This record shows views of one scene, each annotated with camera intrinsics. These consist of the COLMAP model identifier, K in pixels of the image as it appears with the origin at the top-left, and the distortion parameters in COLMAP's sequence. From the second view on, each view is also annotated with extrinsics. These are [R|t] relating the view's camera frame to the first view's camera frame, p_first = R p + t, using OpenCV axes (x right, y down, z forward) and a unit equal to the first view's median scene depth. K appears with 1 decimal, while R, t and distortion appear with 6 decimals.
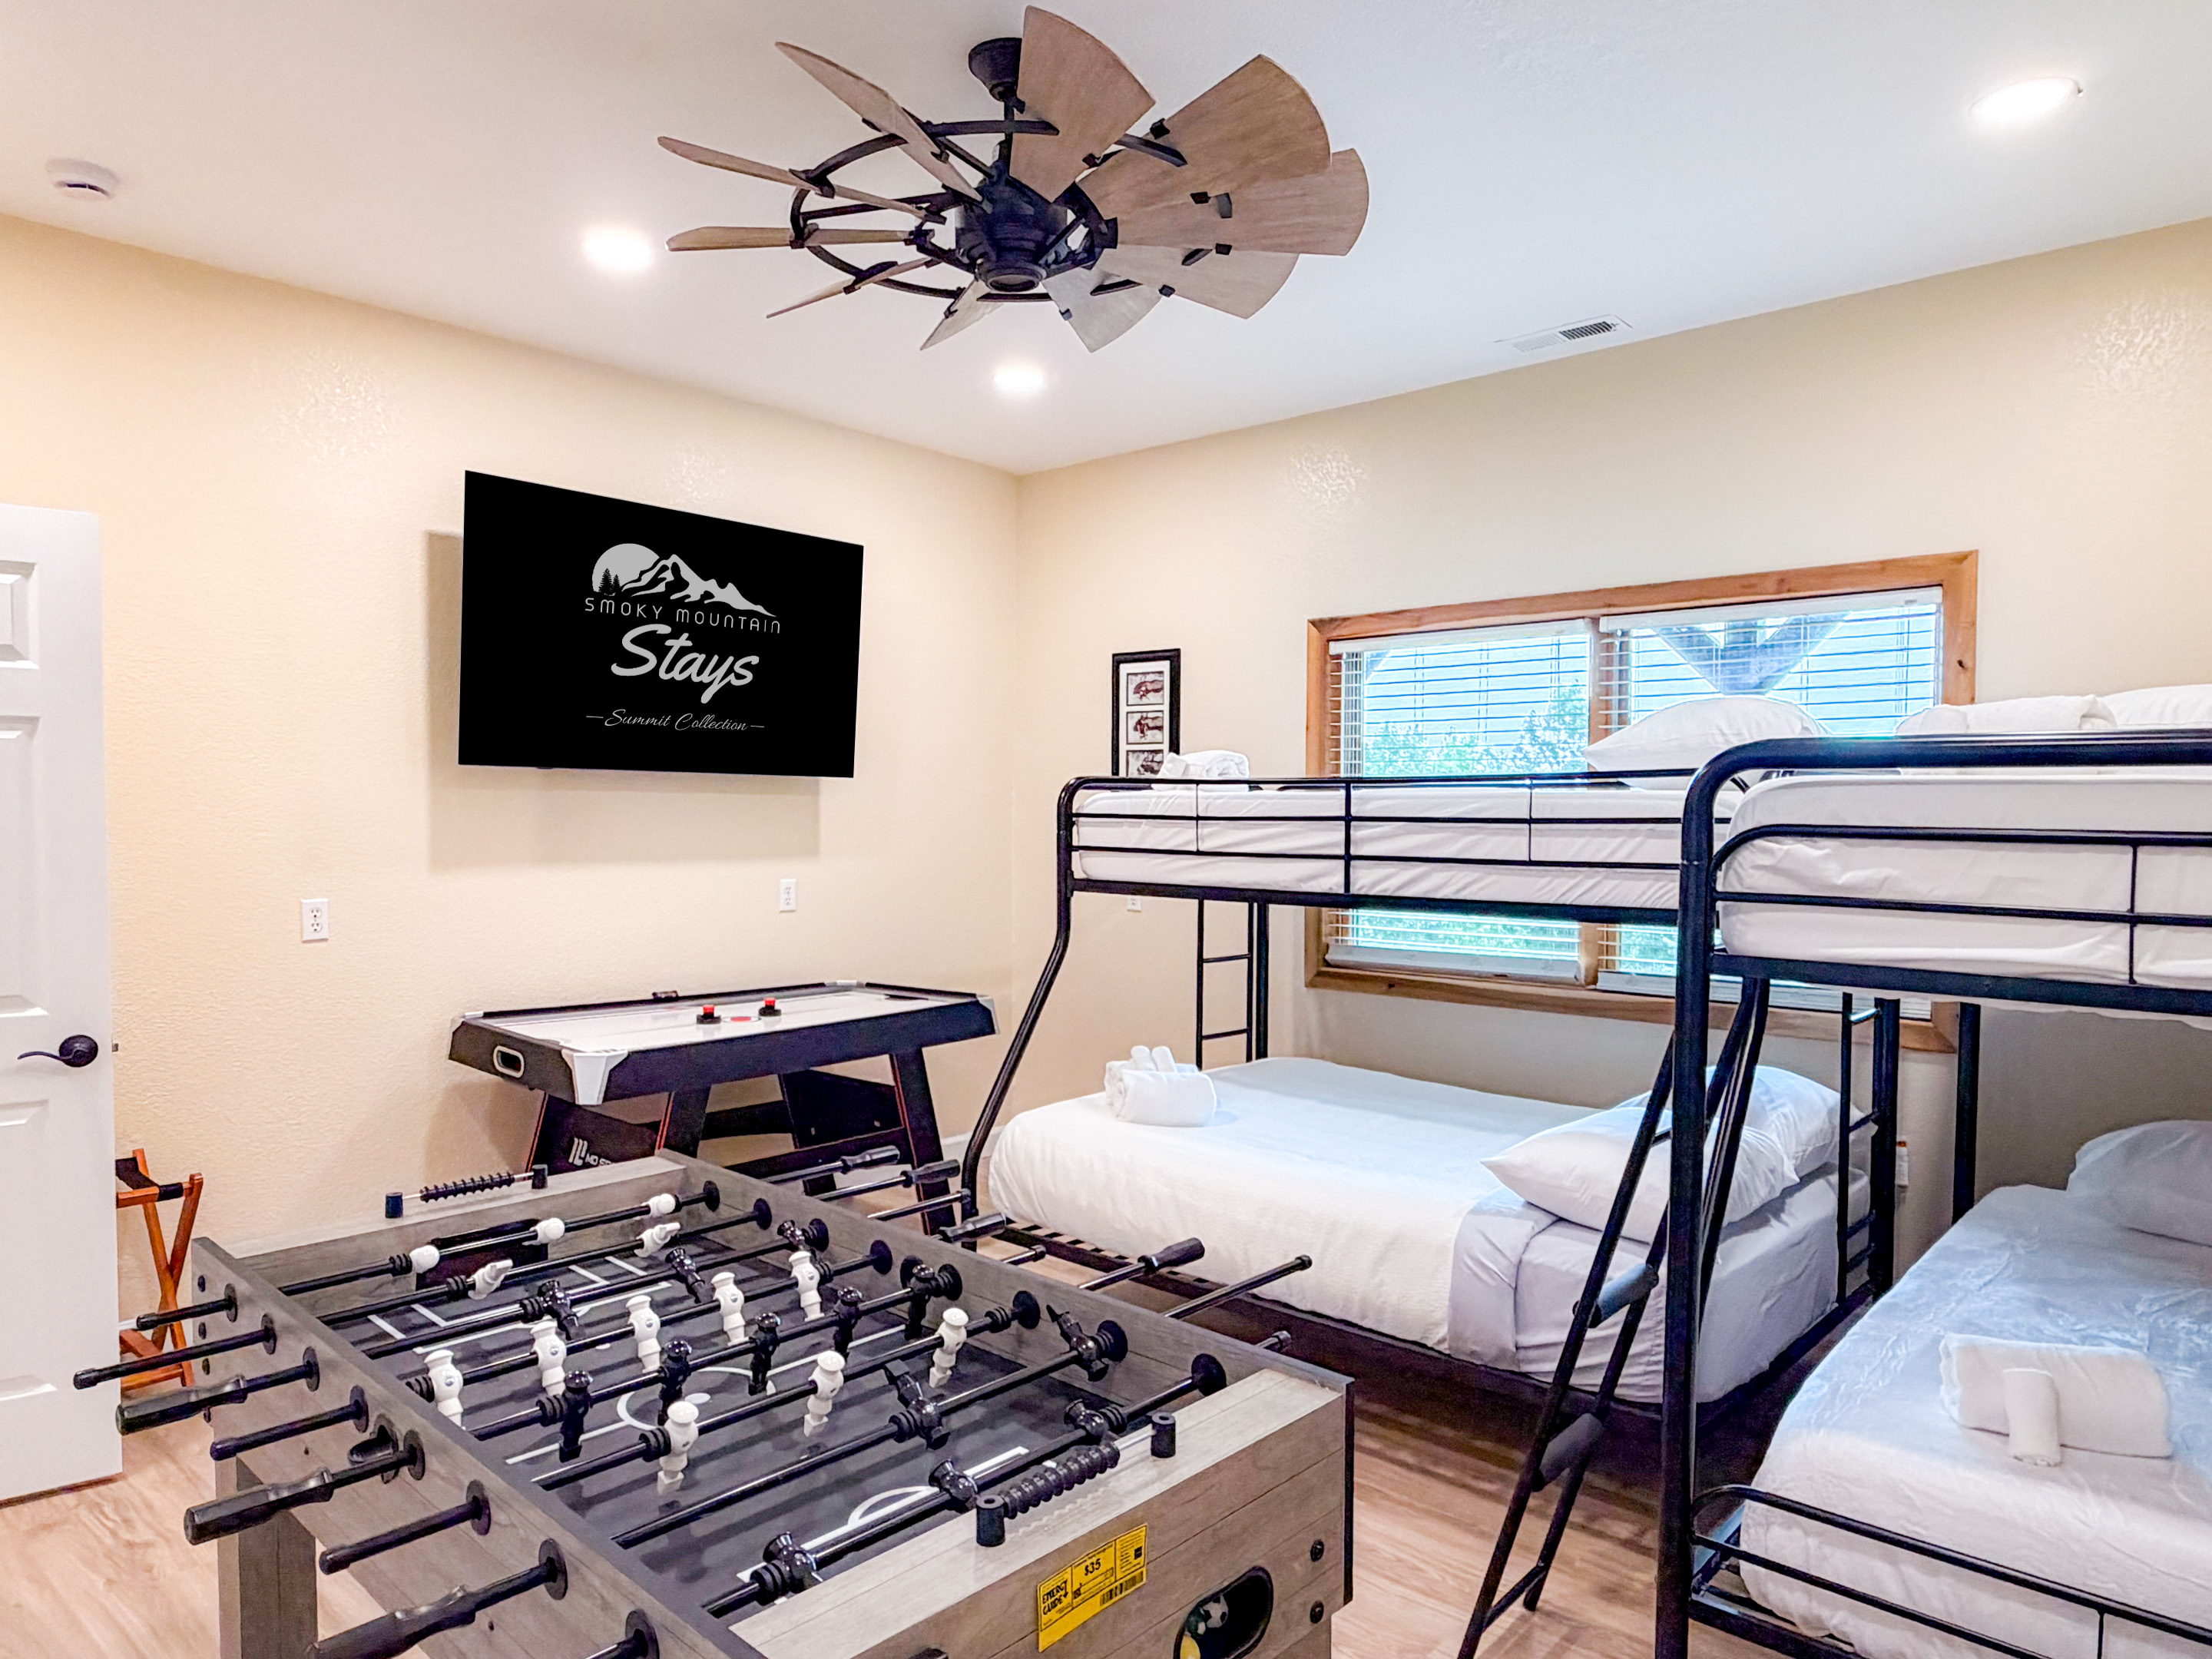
lens RADIAL K [[1470.4, 0, 1102.2], [0, 1470.4, 869.8], [0, 0, 1]] dist [0.000280, -0.000631]
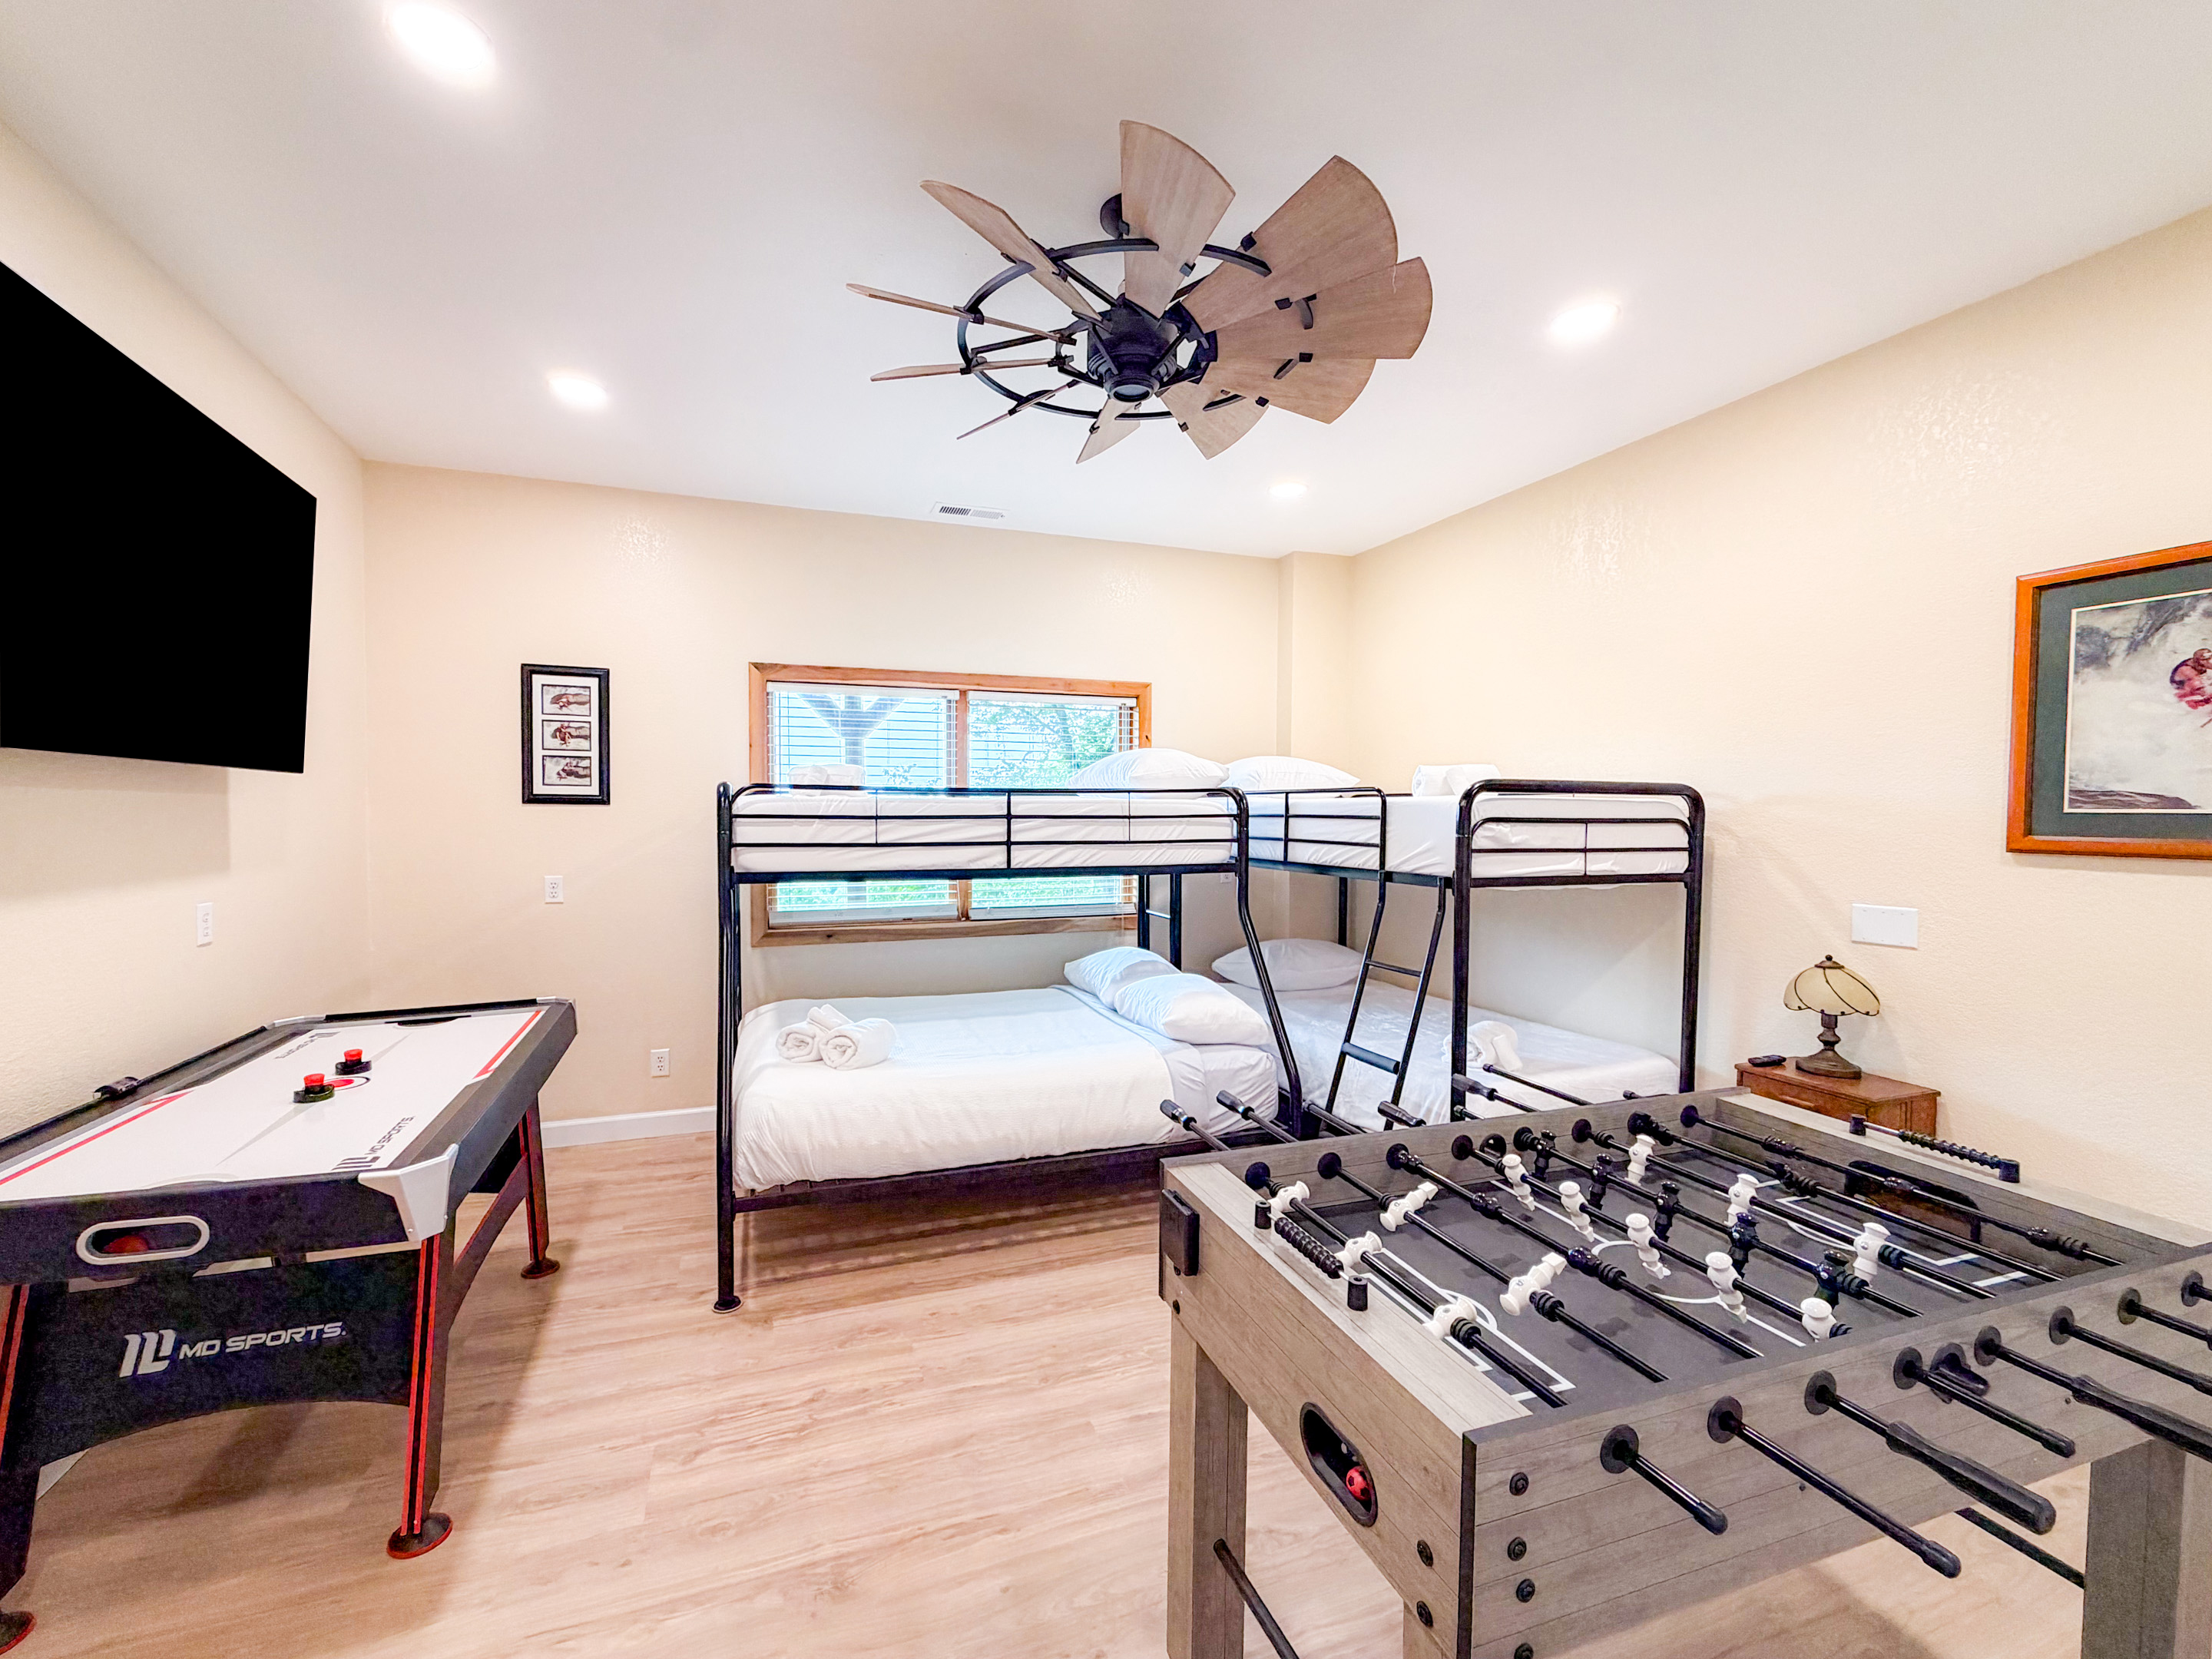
lens RADIAL K [[903.7, 0, 1064.4], [0, 903.7, 838.9], [0, 0, 1]] dist [0.000101, -0.000388]
pose [[0.460833, -0.031831, 0.886916, -0.554047], [0.037294, 0.999168, 0.016482, -0.023267], [-0.886703, 0.025481, 0.461637, 0.496710]]
